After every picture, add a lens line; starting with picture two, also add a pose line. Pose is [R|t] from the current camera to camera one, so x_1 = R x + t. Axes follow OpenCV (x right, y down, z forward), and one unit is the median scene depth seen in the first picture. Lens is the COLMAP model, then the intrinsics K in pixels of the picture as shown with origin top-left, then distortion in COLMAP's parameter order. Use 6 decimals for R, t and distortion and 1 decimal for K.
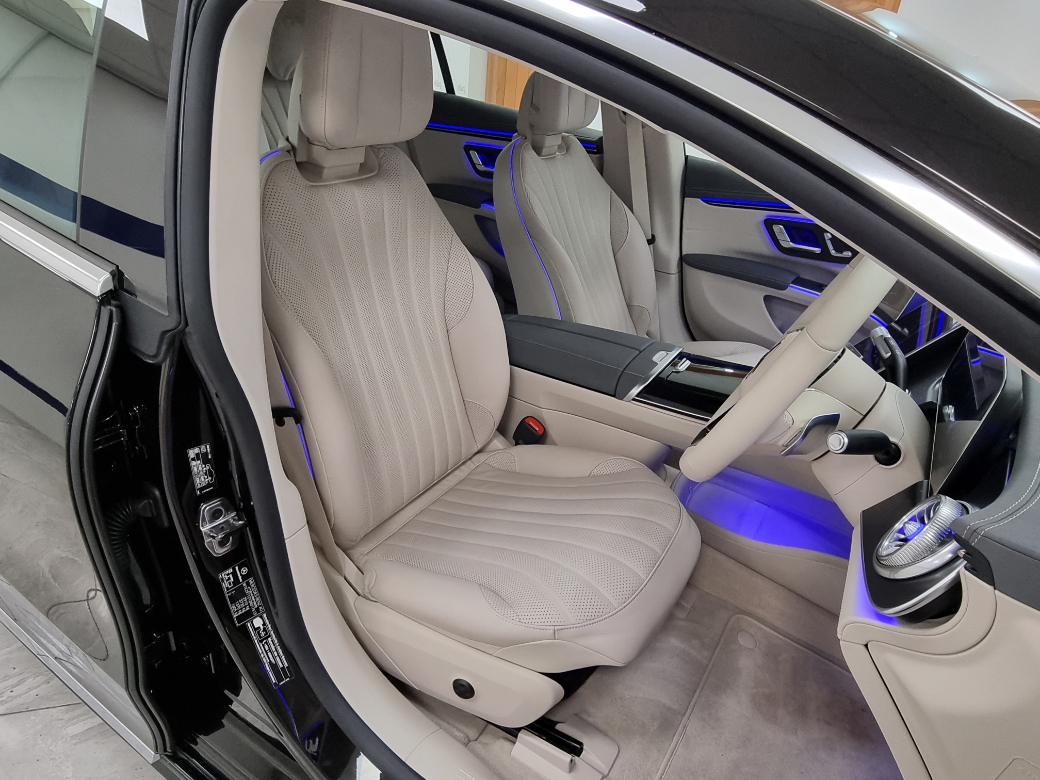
lens RADIAL K [[680.3, 0, 520.0], [0, 680.3, 390.0], [0, 0, 1]] dist [0.004534, -0.001068]
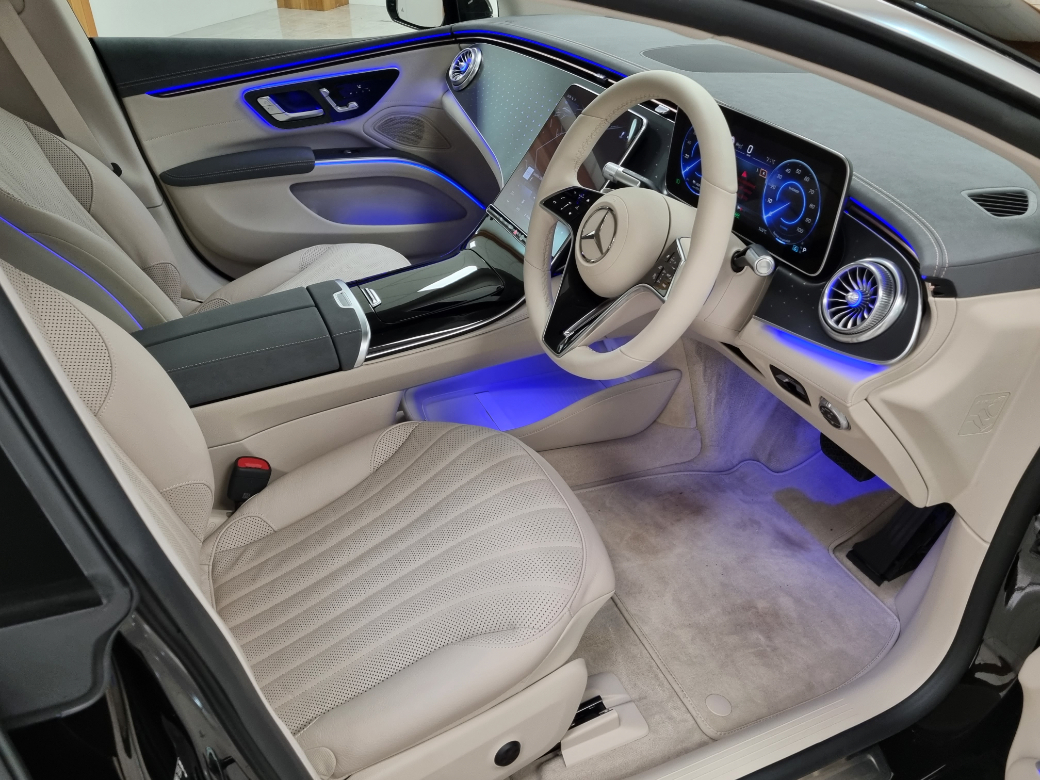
lens RADIAL K [[867.3, 0, 520.0], [0, 867.3, 390.0], [0, 0, 1]] dist [0.031958, -0.007440]
pose [[0.544985, -0.514540, 0.661997, -0.405650], [0.428209, 0.849625, 0.307855, -0.182454], [-0.720853, 0.115696, 0.683364, 0.172018]]
